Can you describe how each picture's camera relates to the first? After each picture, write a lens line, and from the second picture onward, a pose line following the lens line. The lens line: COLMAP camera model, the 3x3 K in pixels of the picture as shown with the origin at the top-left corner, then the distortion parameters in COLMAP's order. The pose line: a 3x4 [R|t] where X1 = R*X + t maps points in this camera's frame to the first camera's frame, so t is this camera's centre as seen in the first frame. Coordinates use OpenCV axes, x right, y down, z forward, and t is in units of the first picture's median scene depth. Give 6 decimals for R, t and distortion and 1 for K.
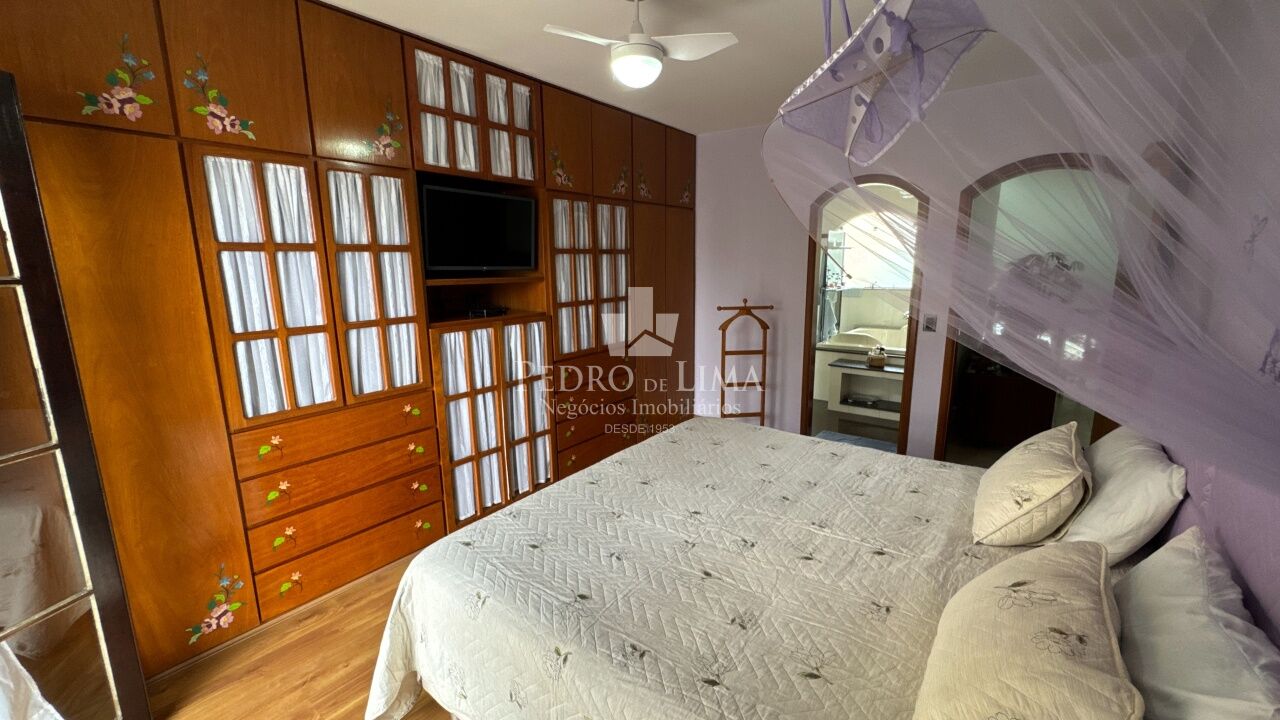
lens RADIAL K [[512.1, 0, 647.7], [0, 512.1, 356.7], [0, 0, 1]] dist [-0.004906, -0.000349]
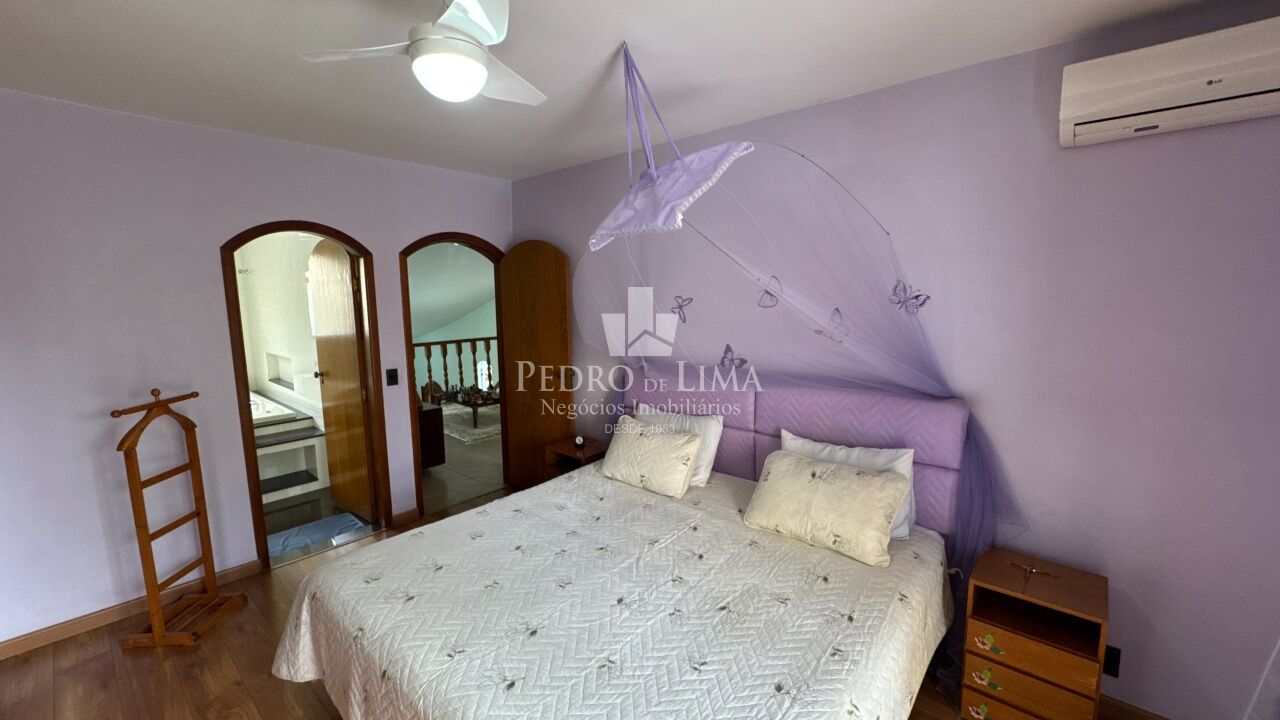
lens RADIAL K [[512.1, 0, 640.4], [0, 512.1, 356.1], [0, 0, 1]] dist [-0.004906, -0.000349]
pose [[0.081198, -0.125309, 0.988789, -0.530995], [0.191411, 0.975560, 0.107914, -0.156502], [-0.978146, 0.180502, 0.103199, 0.535659]]
